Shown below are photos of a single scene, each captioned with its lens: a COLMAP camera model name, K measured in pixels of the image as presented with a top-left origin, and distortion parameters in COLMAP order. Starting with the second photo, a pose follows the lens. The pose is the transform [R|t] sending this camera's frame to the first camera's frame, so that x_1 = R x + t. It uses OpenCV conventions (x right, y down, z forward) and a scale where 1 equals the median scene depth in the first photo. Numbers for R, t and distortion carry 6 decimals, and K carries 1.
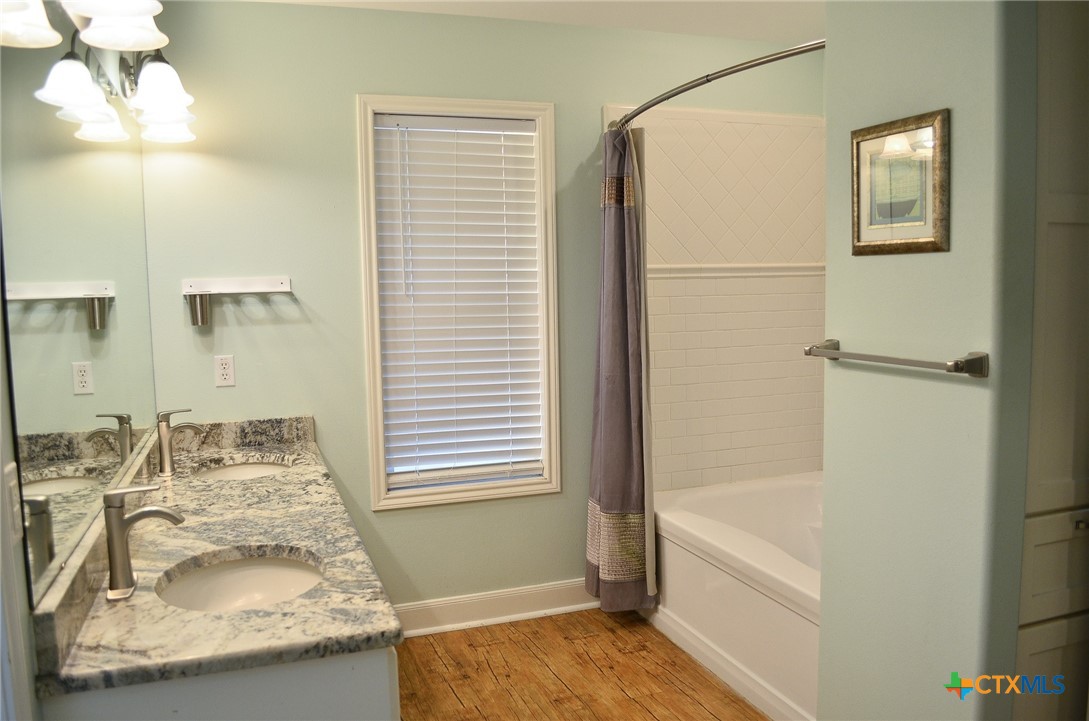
lens RADIAL K [[838.7, 0, 546.3], [0, 838.7, 375.4], [0, 0, 1]] dist [-0.093193, -0.003874]
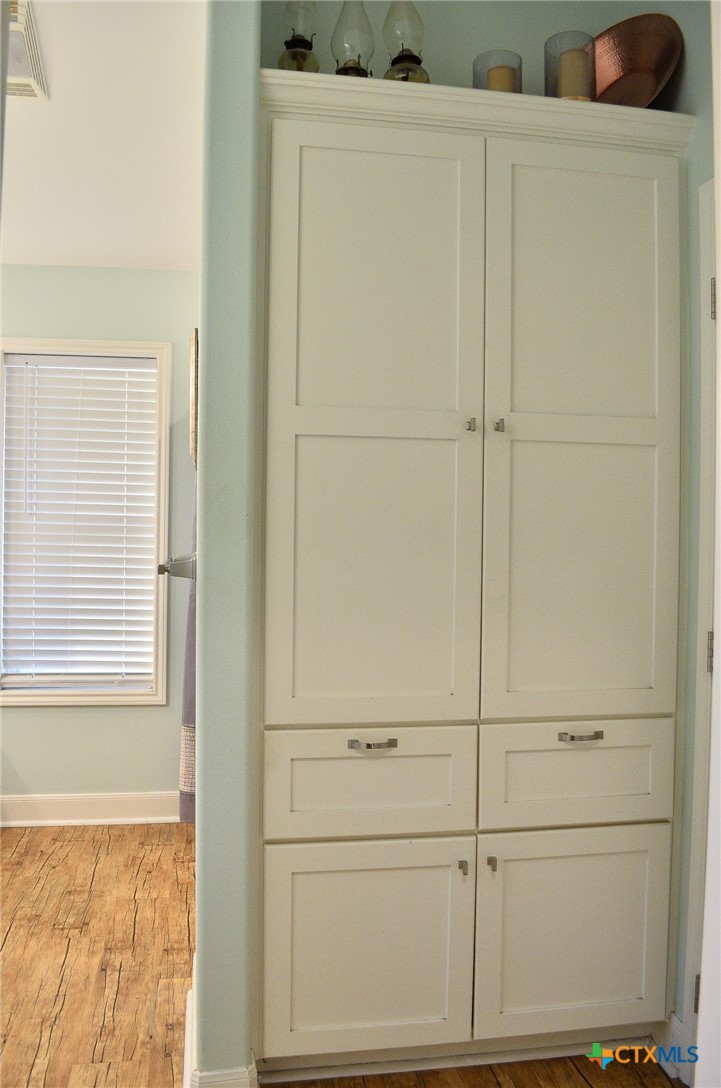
lens RADIAL K [[837.9, 0, 360.5], [0, 837.9, 544.0], [0, 0, 1]] dist [-0.093193, -0.003874]
pose [[0.985496, 0.035538, -0.165934, 0.442027], [-0.050263, 0.995078, -0.085399, 0.015694], [0.162083, 0.092500, 0.982432, -0.005533]]
